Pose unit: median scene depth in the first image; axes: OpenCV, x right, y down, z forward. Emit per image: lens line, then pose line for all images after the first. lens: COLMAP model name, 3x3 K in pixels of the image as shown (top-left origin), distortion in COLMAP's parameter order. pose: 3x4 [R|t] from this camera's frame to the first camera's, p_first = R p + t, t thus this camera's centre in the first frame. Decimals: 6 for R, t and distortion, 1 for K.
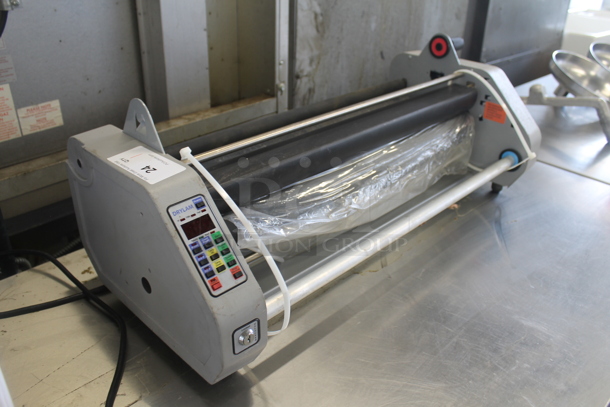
lens RADIAL K [[536.9, 0, 301.4], [0, 536.9, 199.4], [0, 0, 1]] dist [-0.137108, 0.106120]
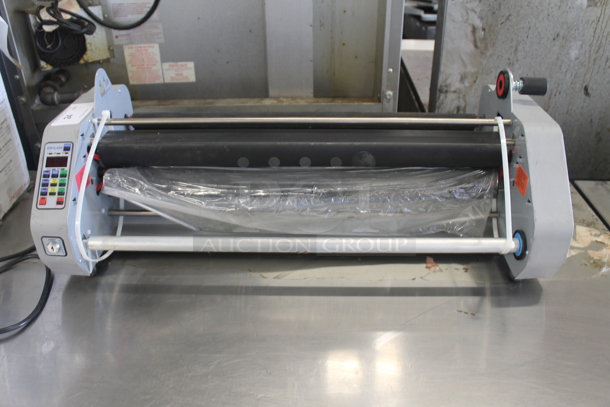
lens RADIAL K [[536.9, 0, 306.1], [0, 536.9, 206.4], [0, 0, 1]] dist [-0.137108, 0.106120]
pose [[0.690826, 0.349514, -0.632929, 0.622947], [-0.320456, 0.932729, 0.165299, -0.147450], [0.648125, 0.088633, 0.756358, 0.194597]]
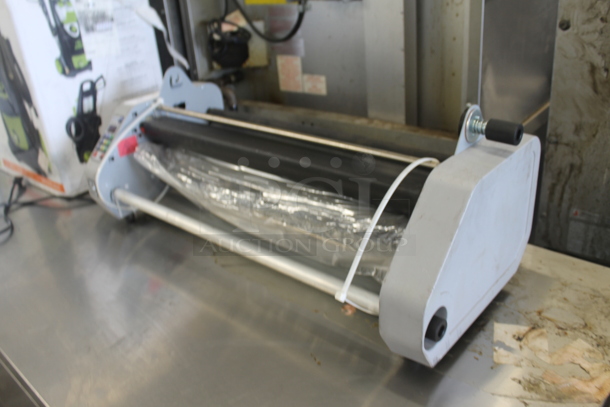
lens RADIAL K [[536.9, 0, 300.4], [0, 536.9, 205.7], [0, 0, 1]] dist [-0.137108, 0.106120]
pose [[0.050568, 0.415873, -0.908016, 0.888848], [-0.396494, 0.842820, 0.363932, -0.356639], [0.916644, 0.341620, 0.207511, 0.685393]]
